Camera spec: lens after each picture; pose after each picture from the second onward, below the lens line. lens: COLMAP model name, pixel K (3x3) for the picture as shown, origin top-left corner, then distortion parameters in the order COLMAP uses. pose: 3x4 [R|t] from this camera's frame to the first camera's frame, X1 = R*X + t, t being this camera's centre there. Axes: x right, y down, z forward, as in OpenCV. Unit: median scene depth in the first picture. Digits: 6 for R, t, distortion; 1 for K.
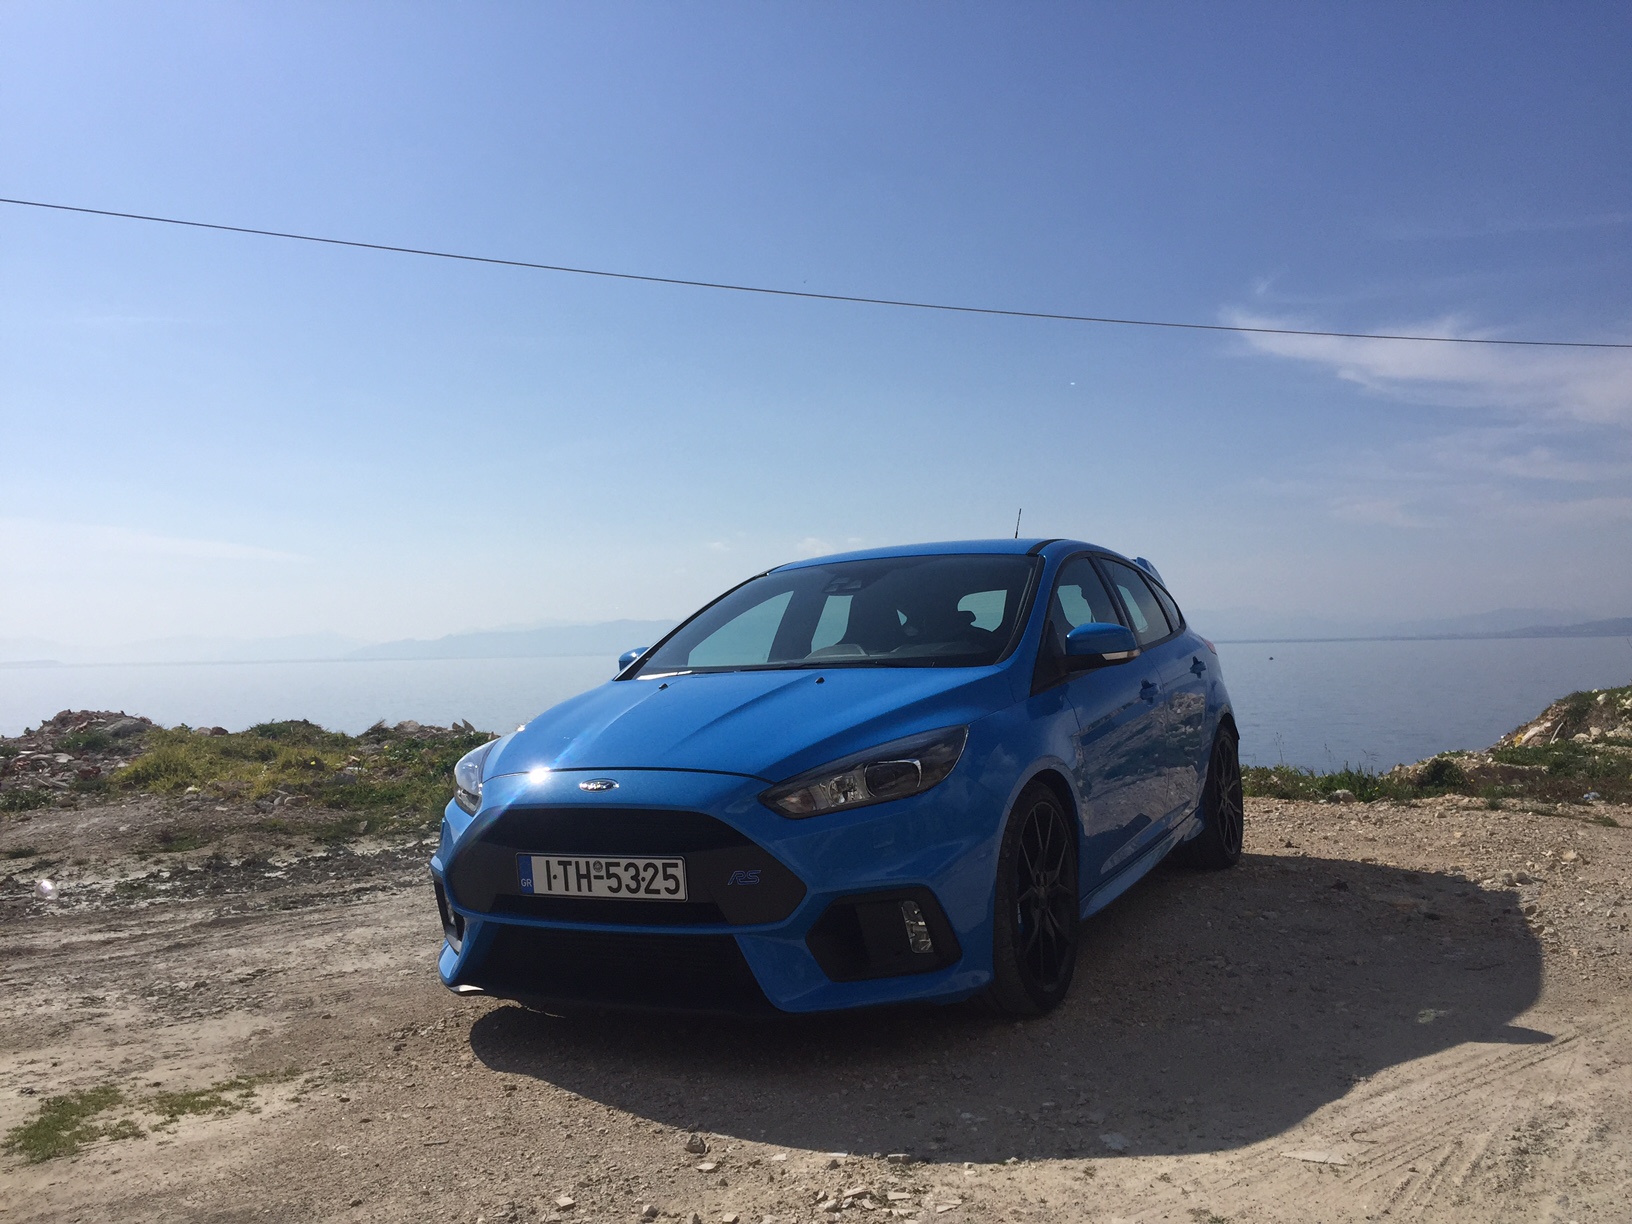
lens RADIAL K [[1394.1, 0, 808.7], [0, 1394.1, 602.2], [0, 0, 1]] dist [0.046770, -0.039200]
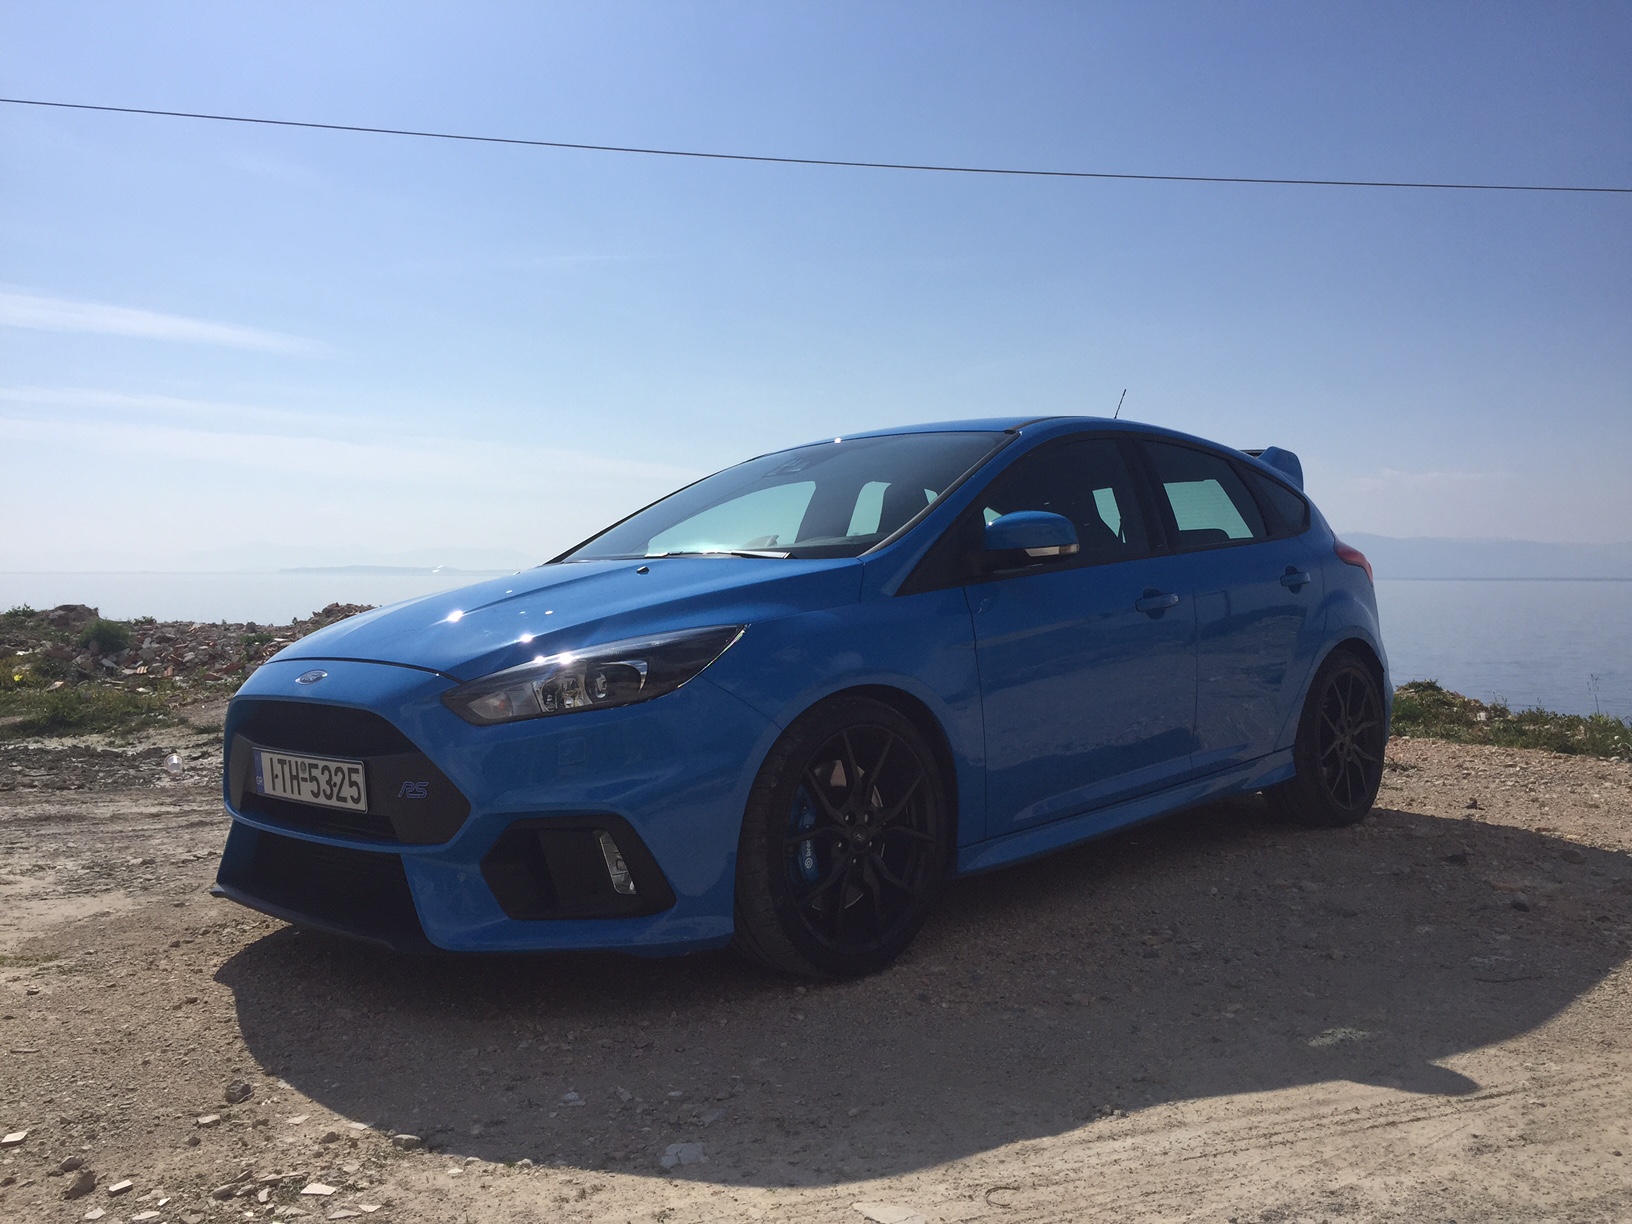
lens RADIAL K [[1394.1, 0, 819.9], [0, 1394.1, 617.0], [0, 0, 1]] dist [0.046770, -0.039200]
pose [[0.957846, 0.031774, -0.285519, 0.414977], [-0.012800, 0.997598, 0.068077, 0.029224], [0.286996, -0.061553, 0.955952, 0.250035]]
